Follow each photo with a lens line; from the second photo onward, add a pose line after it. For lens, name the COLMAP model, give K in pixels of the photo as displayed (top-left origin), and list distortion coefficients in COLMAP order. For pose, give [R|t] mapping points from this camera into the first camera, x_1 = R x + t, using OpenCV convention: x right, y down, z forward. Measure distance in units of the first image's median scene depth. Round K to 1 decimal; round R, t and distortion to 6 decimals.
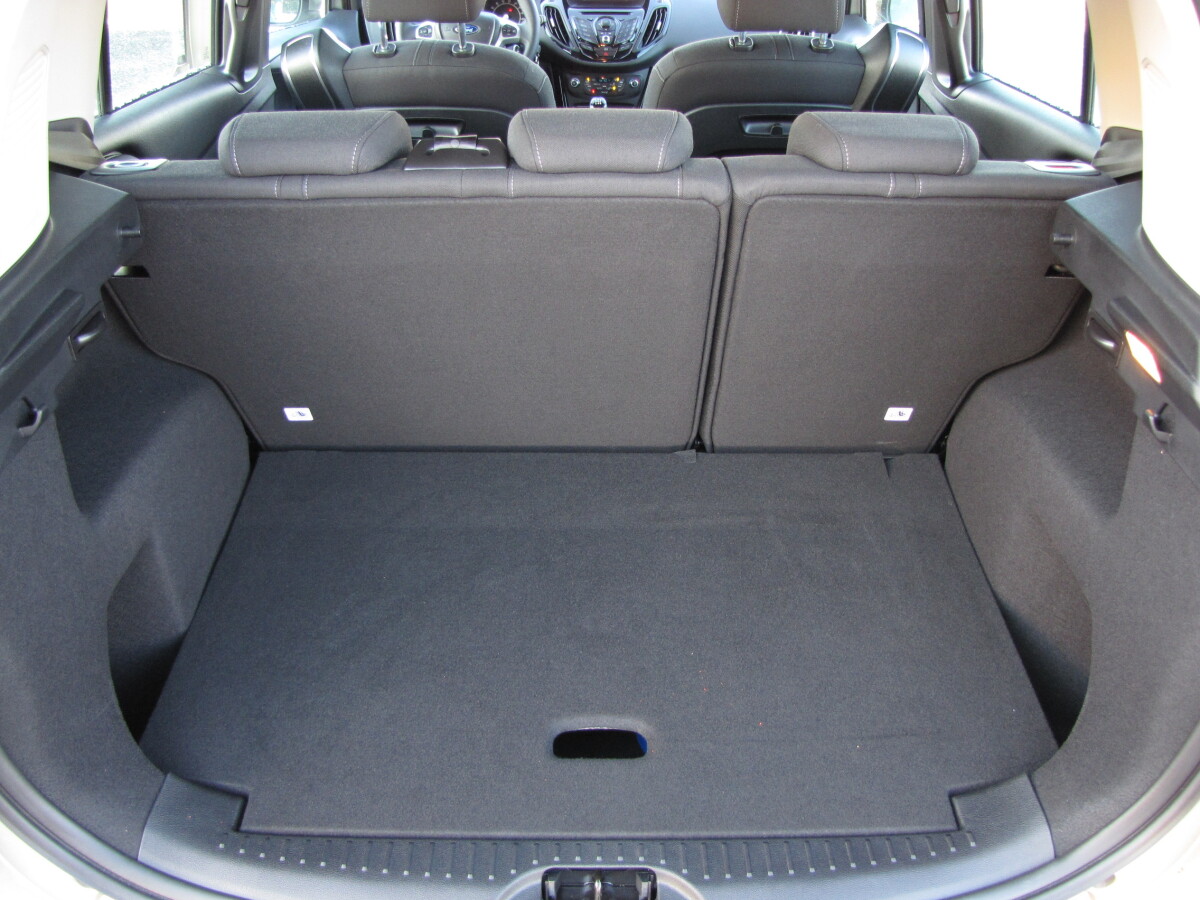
lens RADIAL K [[1027.2, 0, 607.7], [0, 1027.2, 444.6], [0, 0, 1]] dist [-0.190543, 0.159595]
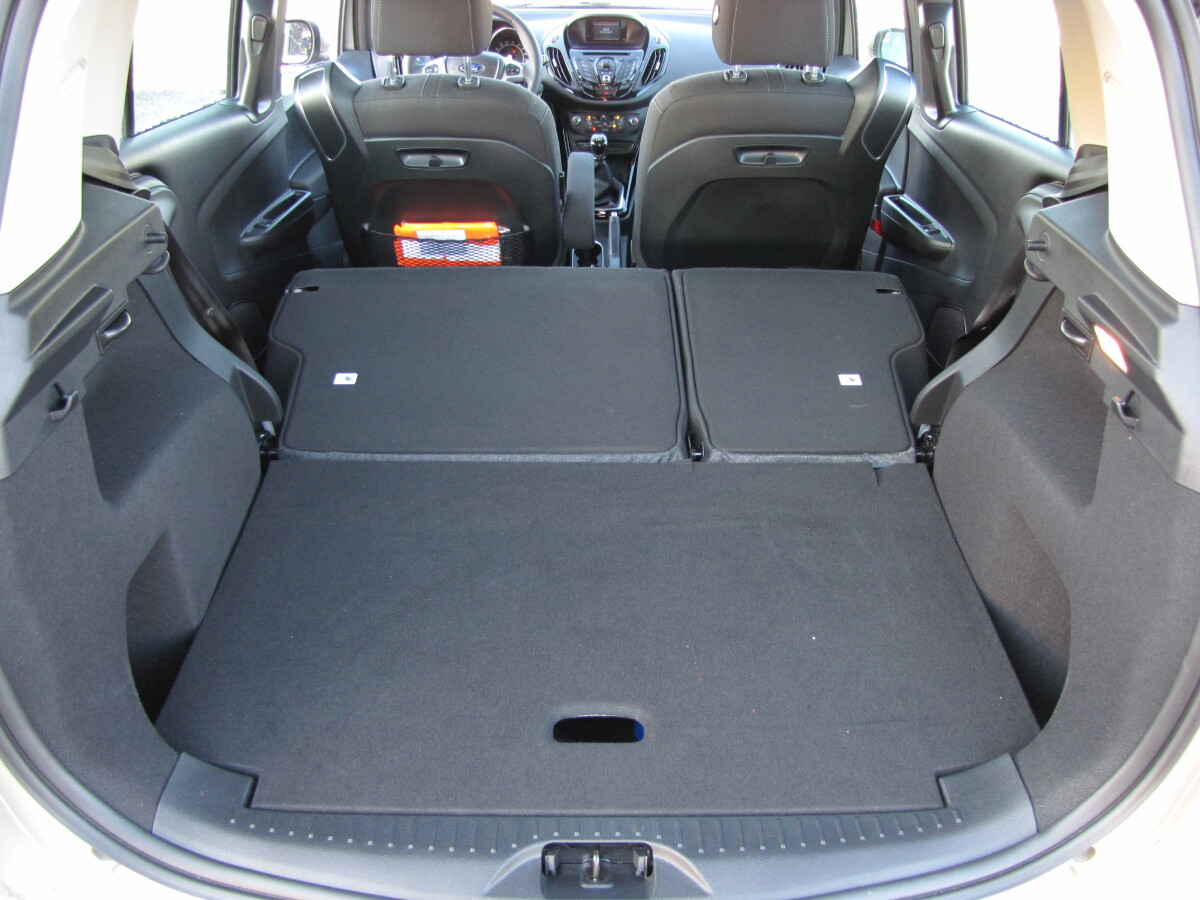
lens RADIAL K [[1027.2, 0, 607.7], [0, 1027.2, 444.6], [0, 0, 1]] dist [-0.190543, 0.159595]
pose [[0.999999, 0.001095, -0.000753, 0.002297], [-0.001128, 0.998951, -0.045777, 0.052523], [0.000703, 0.045777, 0.998951, -0.049221]]
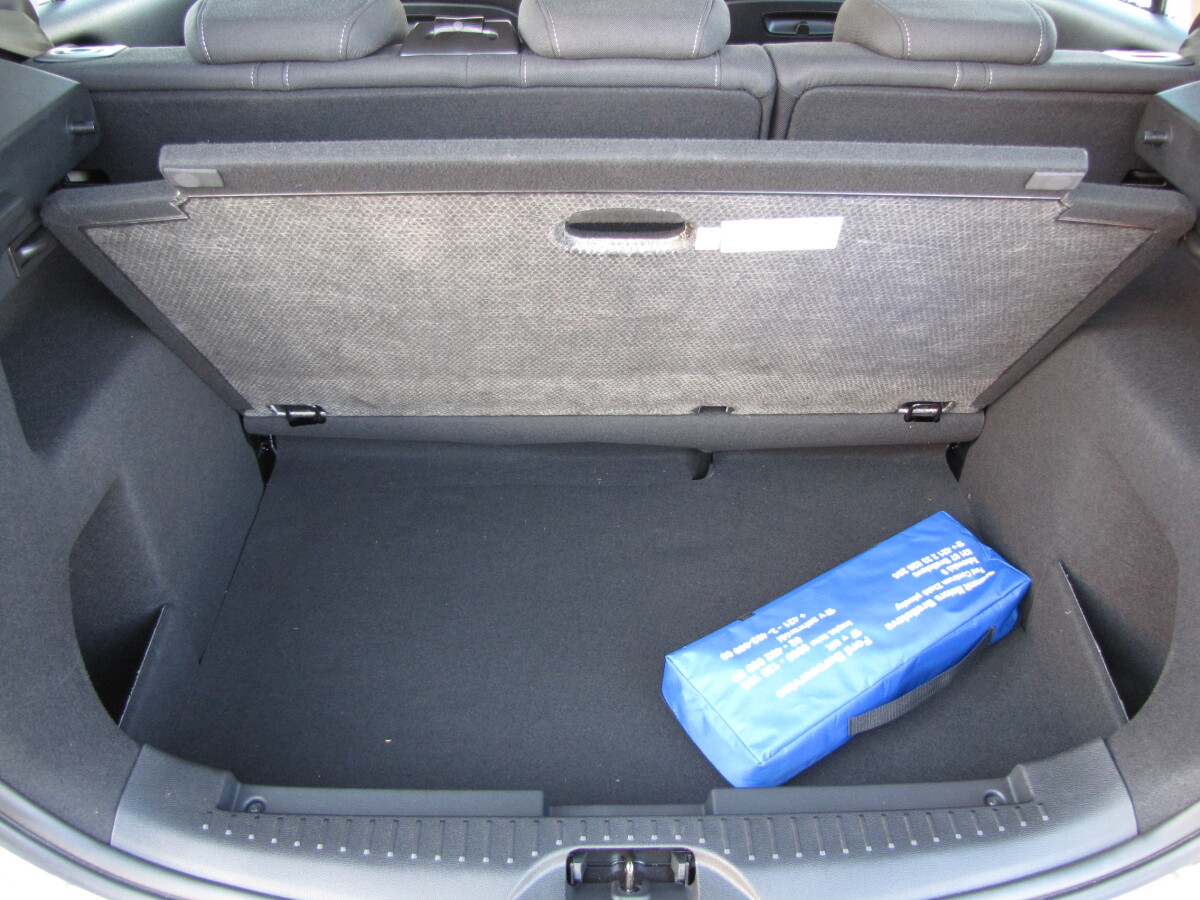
lens RADIAL K [[1027.2, 0, 607.7], [0, 1027.2, 444.6], [0, 0, 1]] dist [-0.190543, 0.159595]
pose [[0.999971, -0.002450, 0.007260, -0.030744], [0.001919, 0.997389, 0.072187, 0.000423], [-0.007418, -0.072171, 0.997365, 0.120115]]
